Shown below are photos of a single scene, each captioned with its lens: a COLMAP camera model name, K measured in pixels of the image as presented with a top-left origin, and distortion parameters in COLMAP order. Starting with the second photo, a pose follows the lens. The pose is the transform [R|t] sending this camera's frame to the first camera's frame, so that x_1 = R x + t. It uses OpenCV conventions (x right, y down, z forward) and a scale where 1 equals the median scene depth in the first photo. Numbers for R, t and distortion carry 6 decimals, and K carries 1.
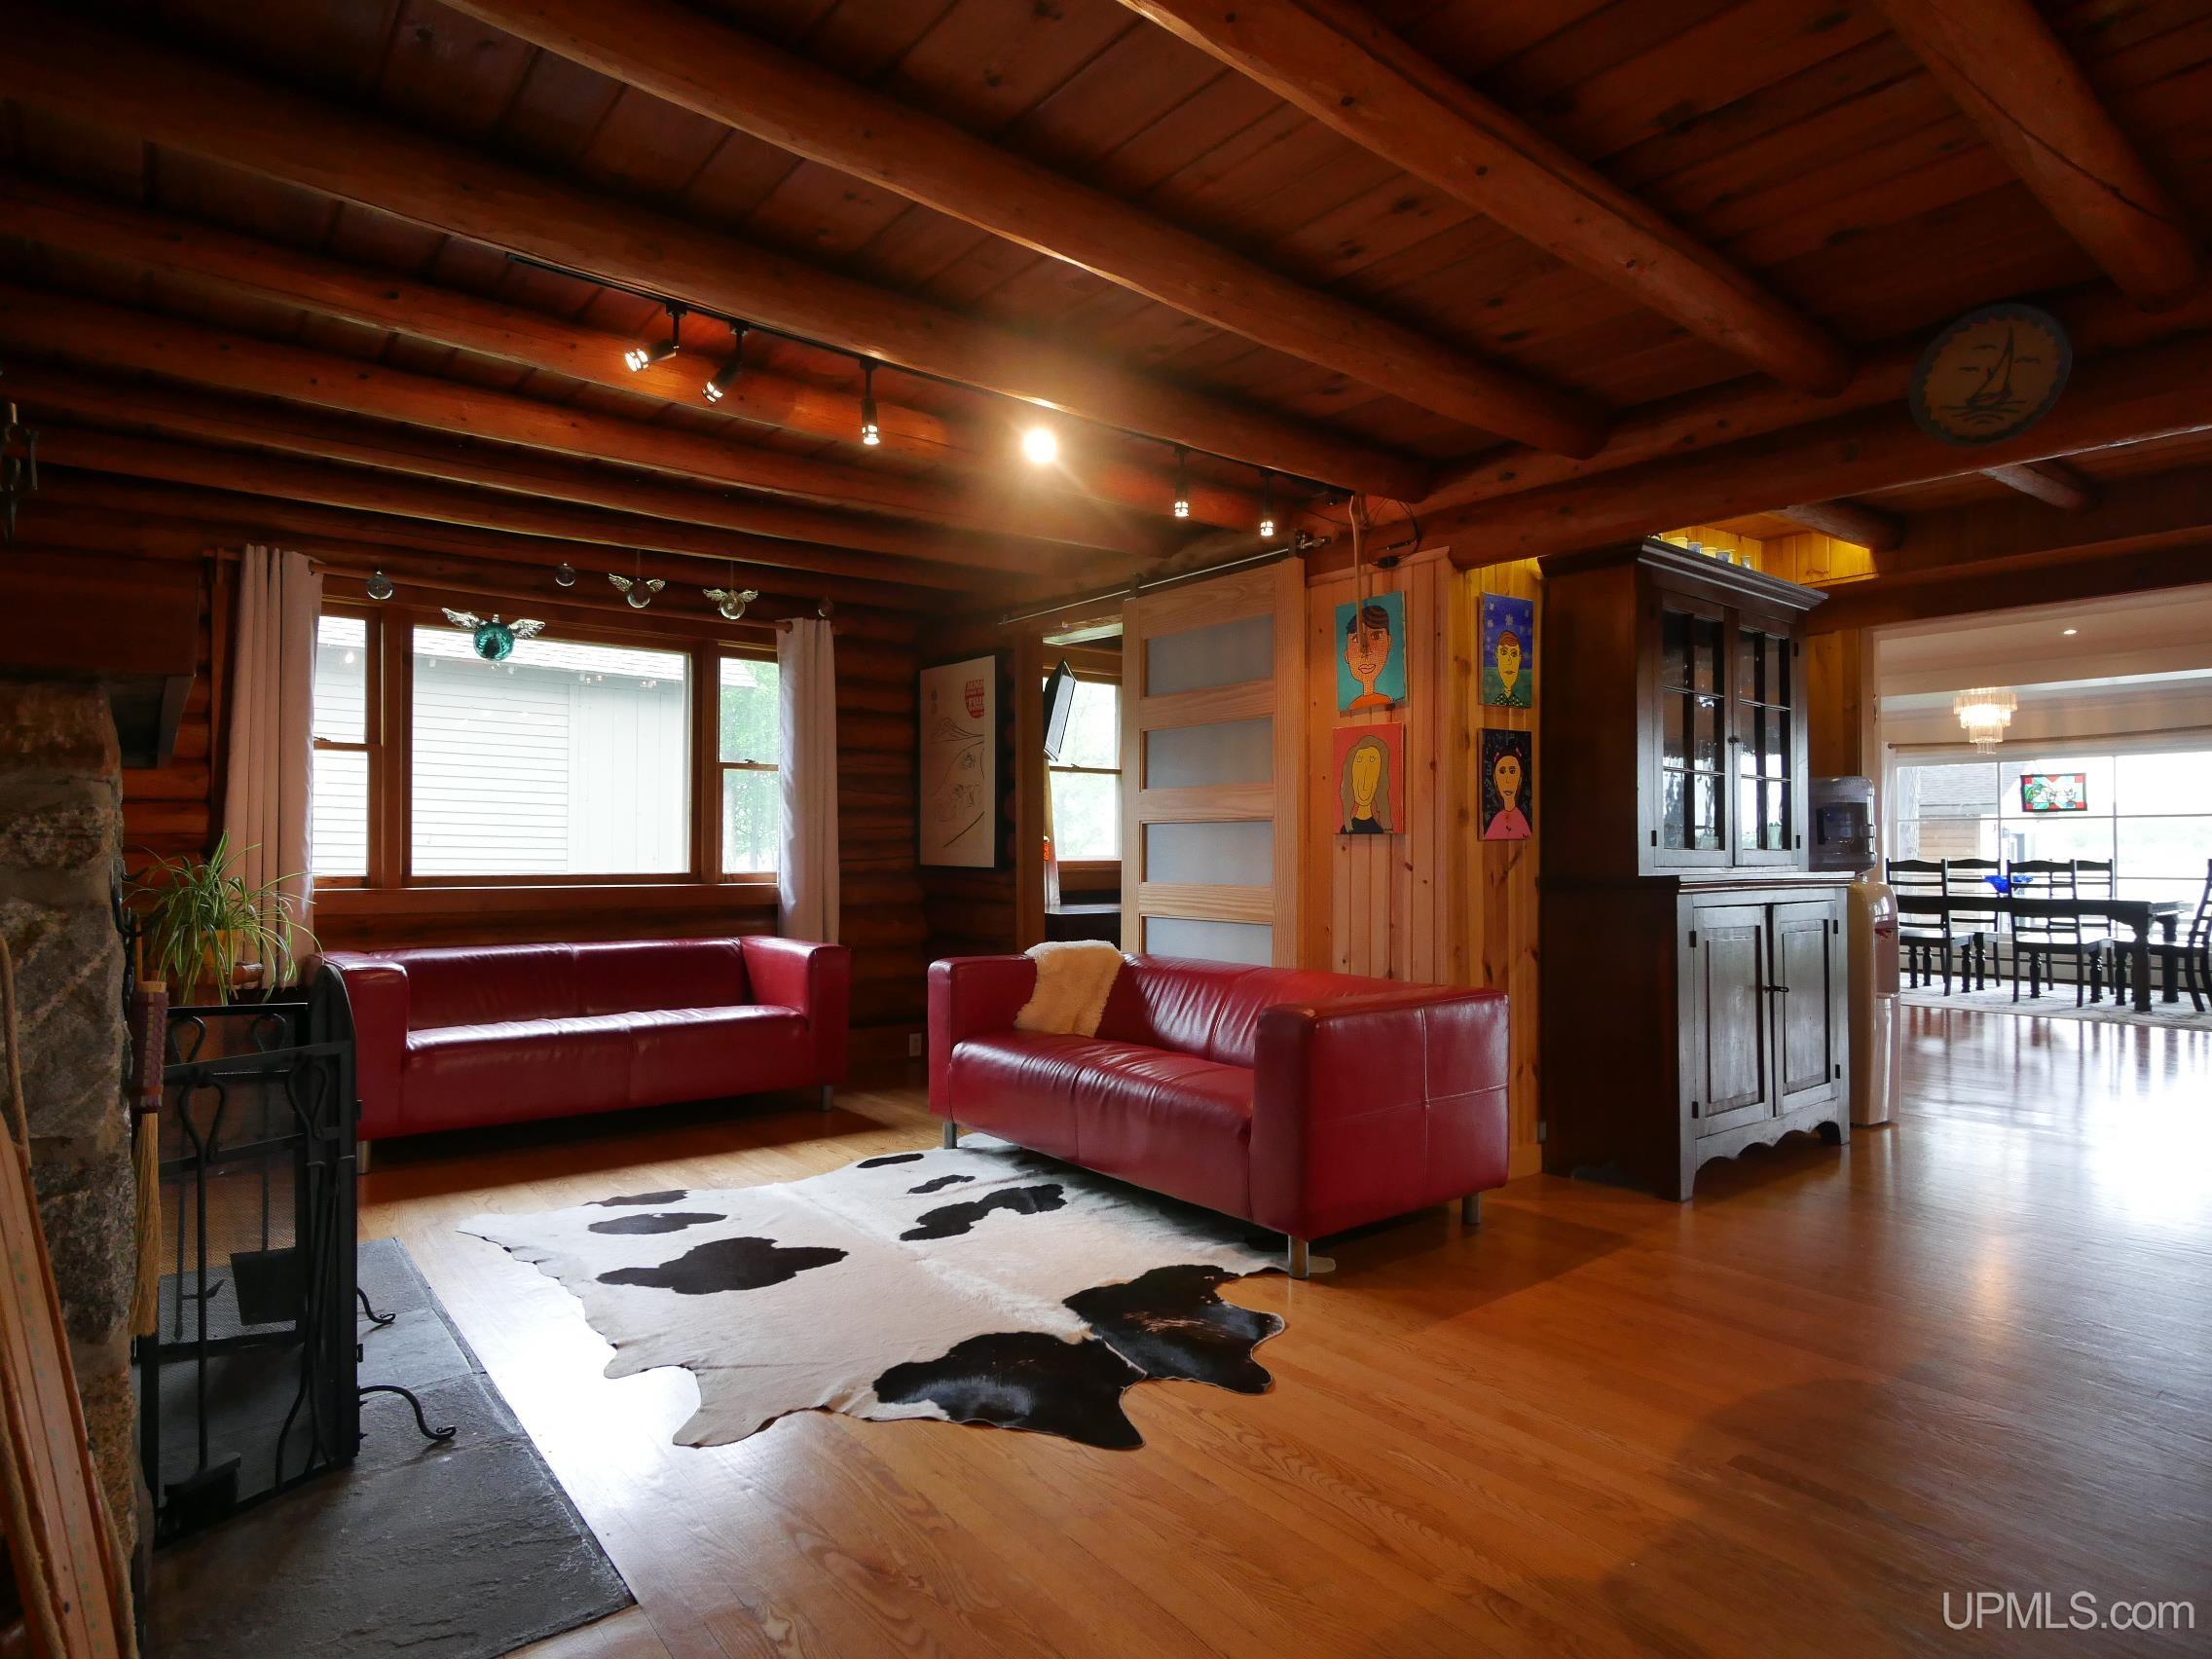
lens RADIAL K [[1217.4, 0, 1099.0], [0, 1217.4, 837.7], [0, 0, 1]] dist [0.001370, -0.000361]
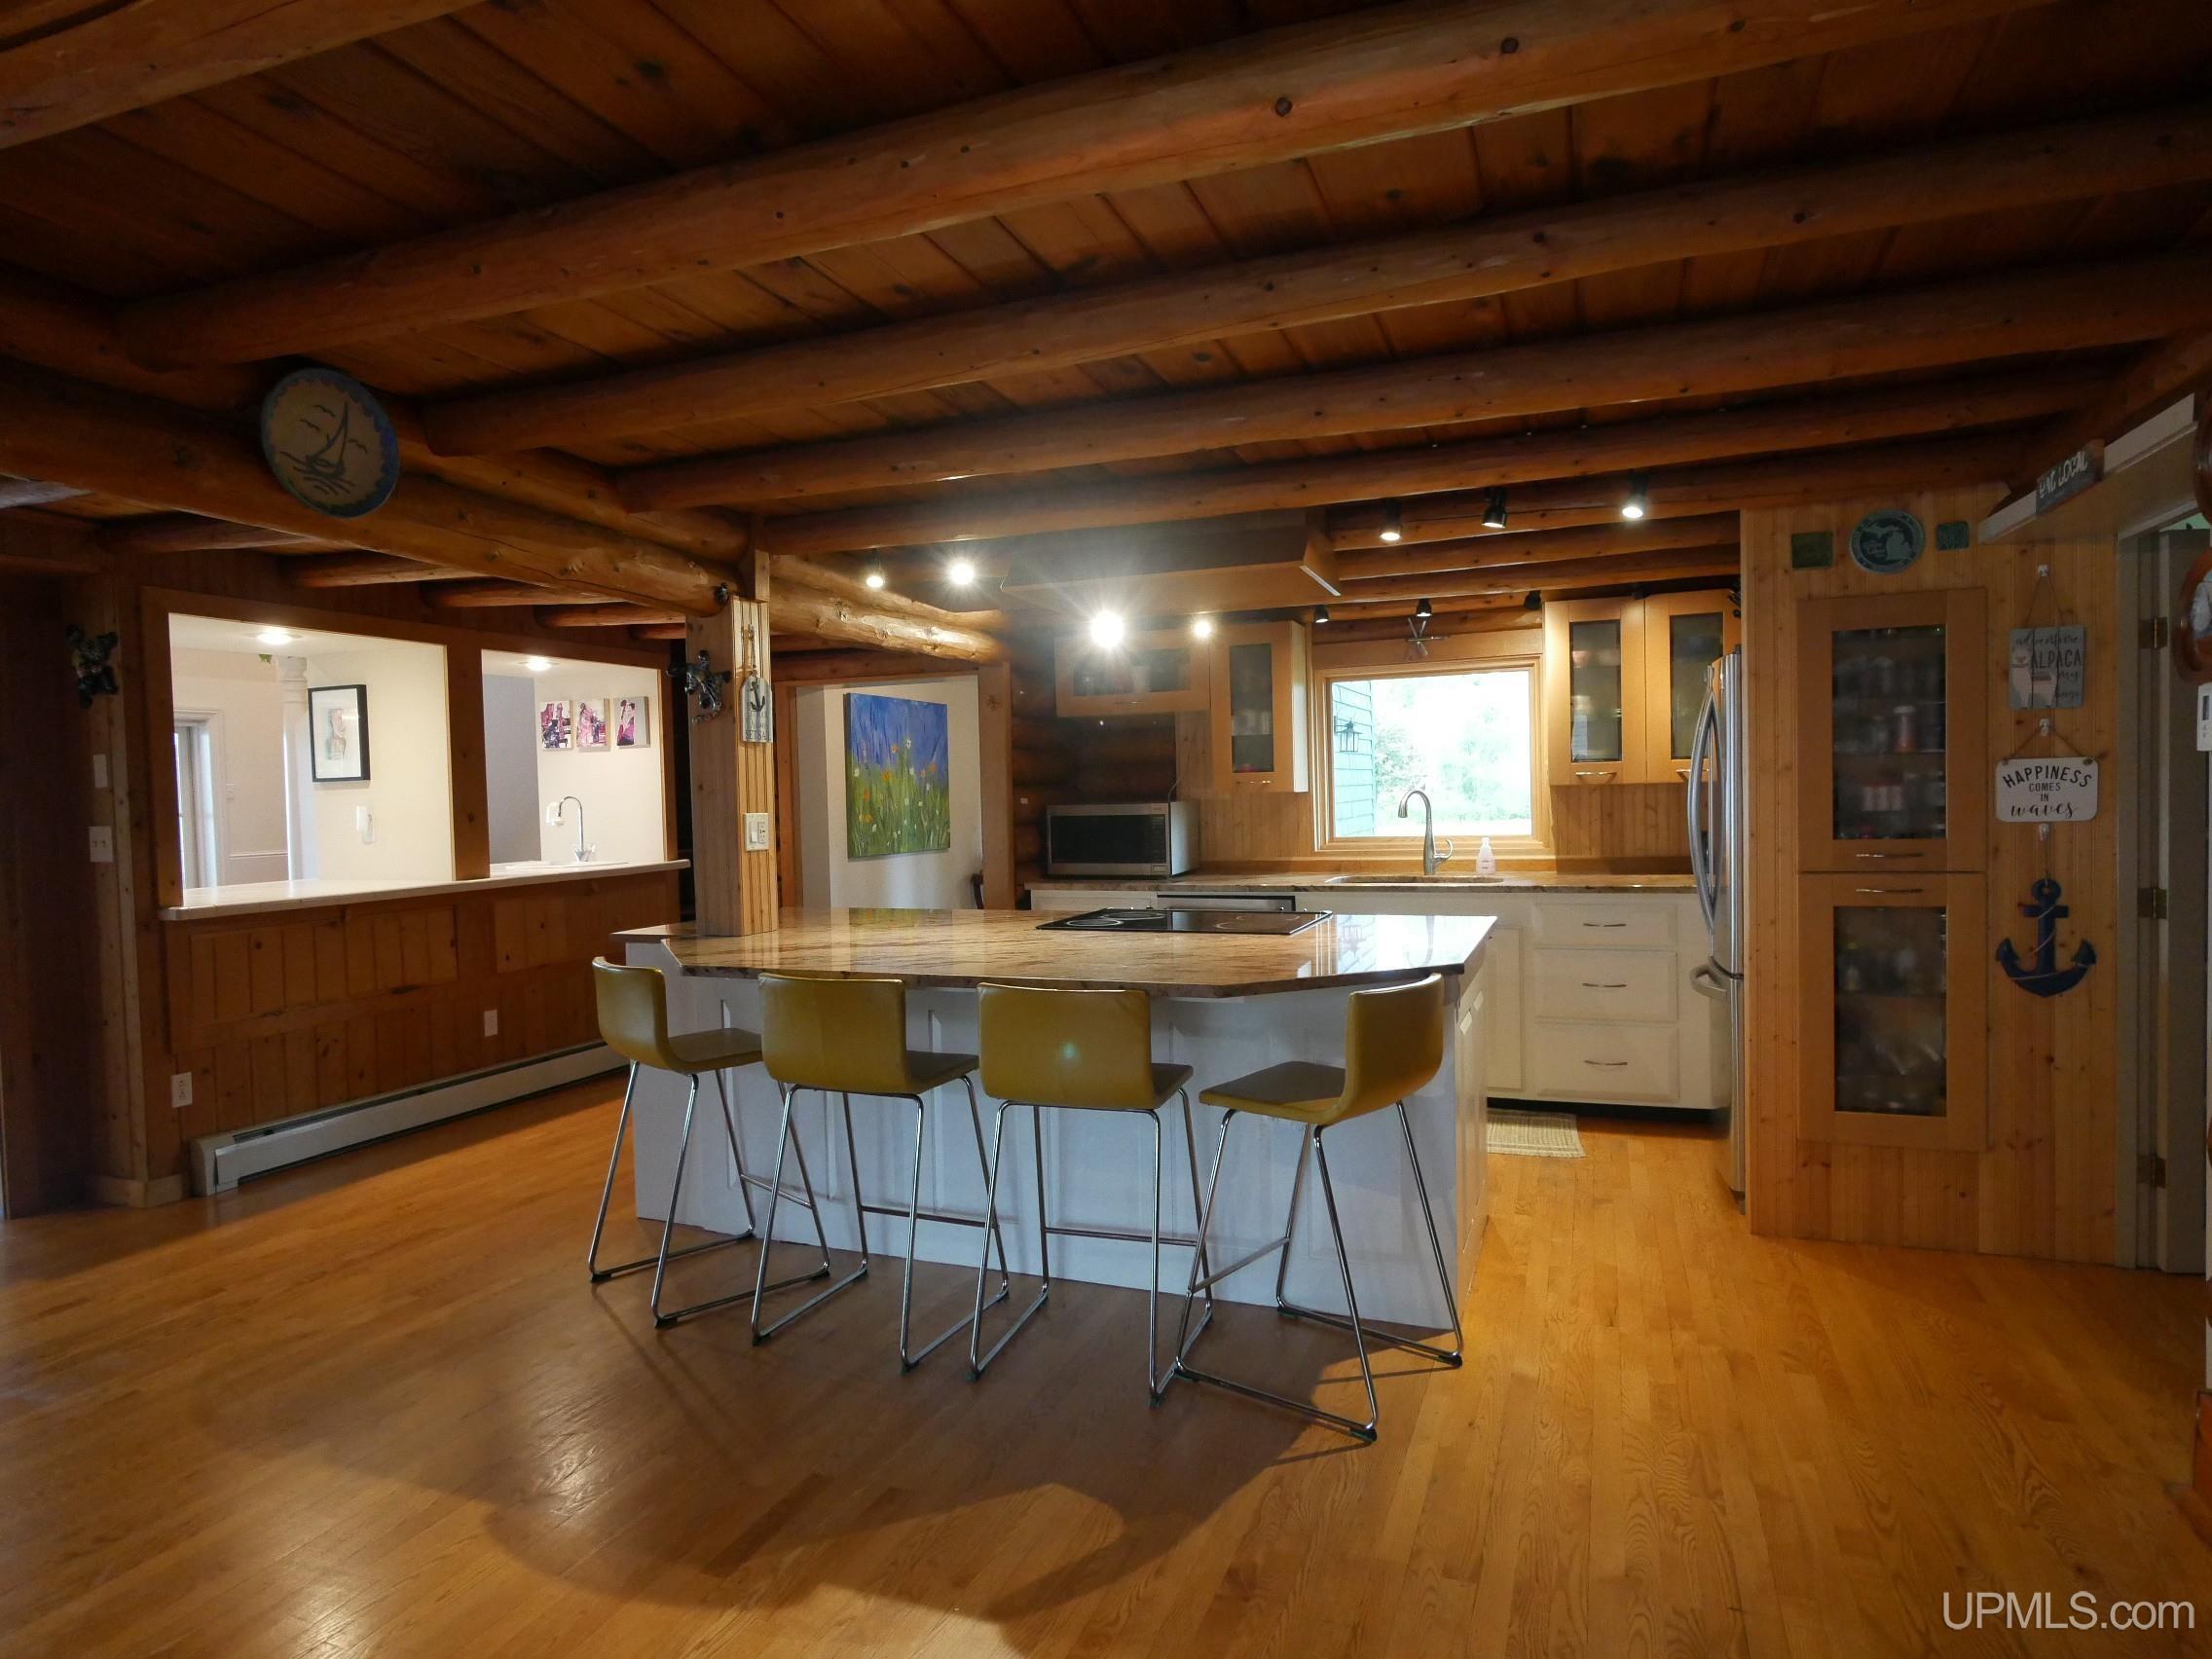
lens RADIAL K [[1270.0, 0, 1092.4], [0, 1270.0, 833.7], [0, 0, 1]] dist [-0.001247, -0.000775]
pose [[-0.511545, -0.018436, 0.859058, -0.272985], [0.012666, 0.999499, 0.028993, -0.065554], [-0.859163, 0.025712, -0.511056, 0.659946]]
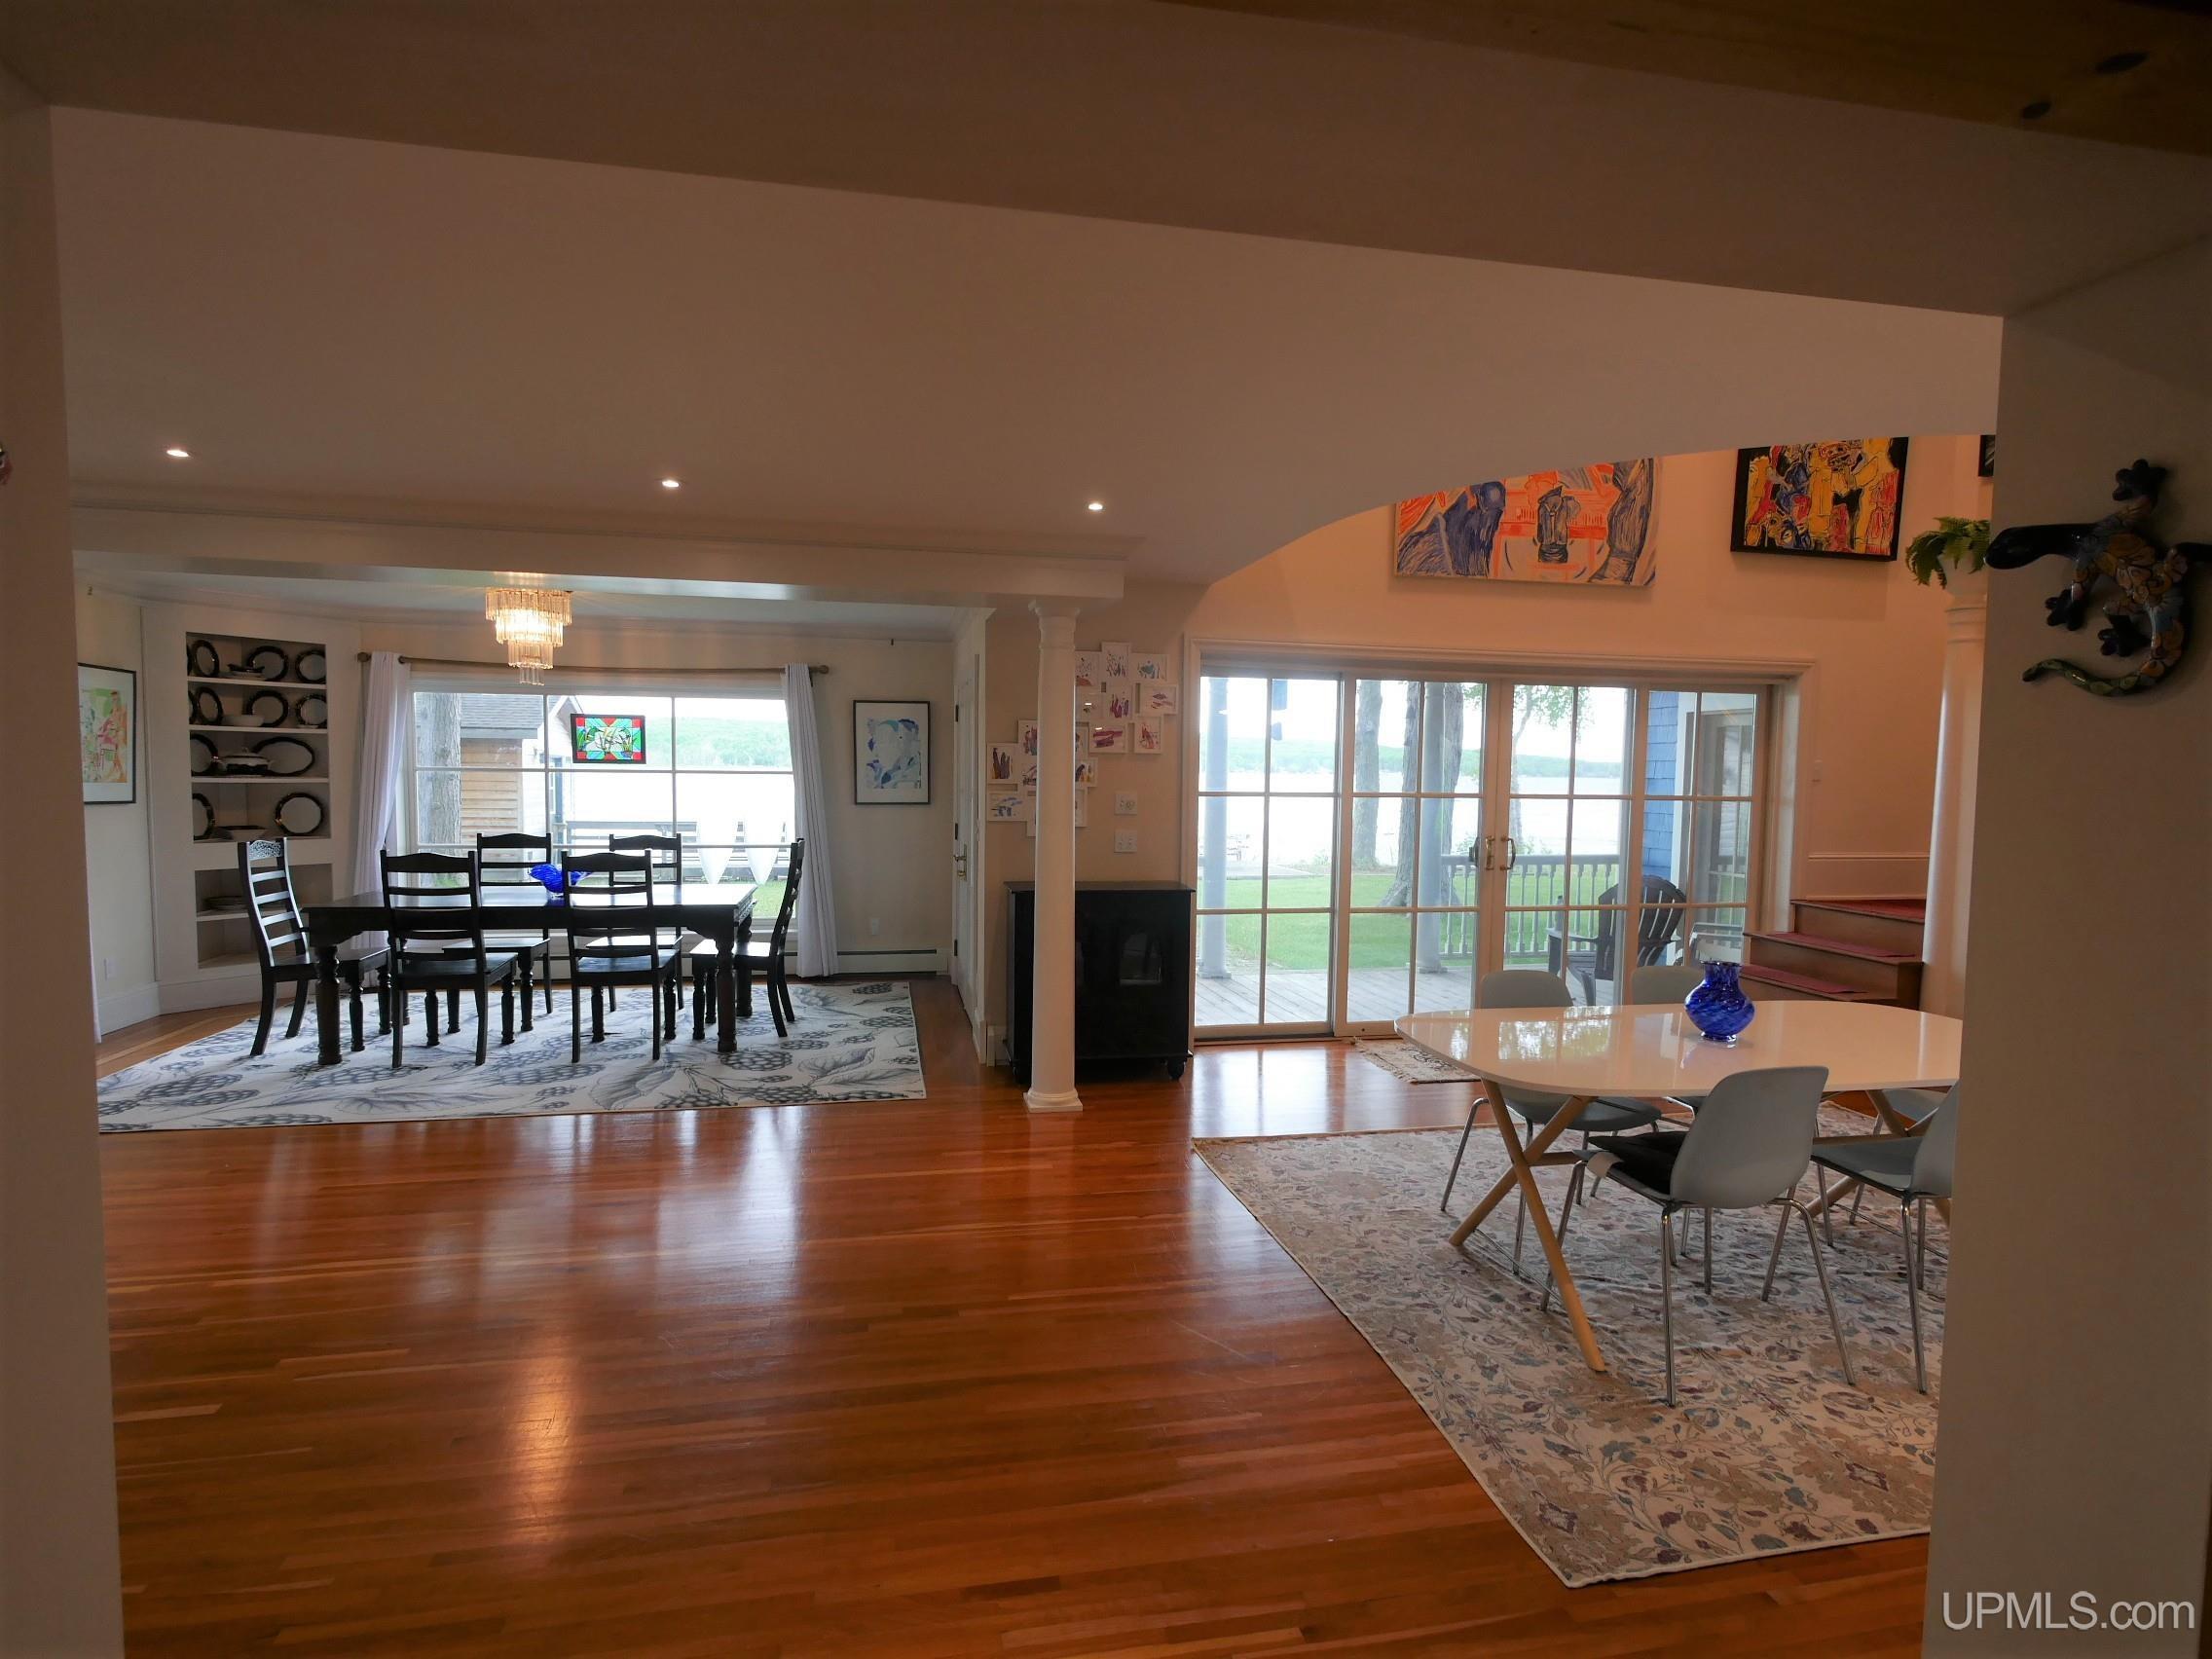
lens RADIAL K [[1148.4, 0, 1110.4], [0, 1148.4, 834.1], [0, 0, 1]] dist [-0.002026, -0.002311]
pose [[0.453600, -0.047854, 0.889920, 0.737760], [-0.024799, 0.997493, 0.066279, -0.088641], [-0.890860, -0.052133, 0.451276, 1.026617]]
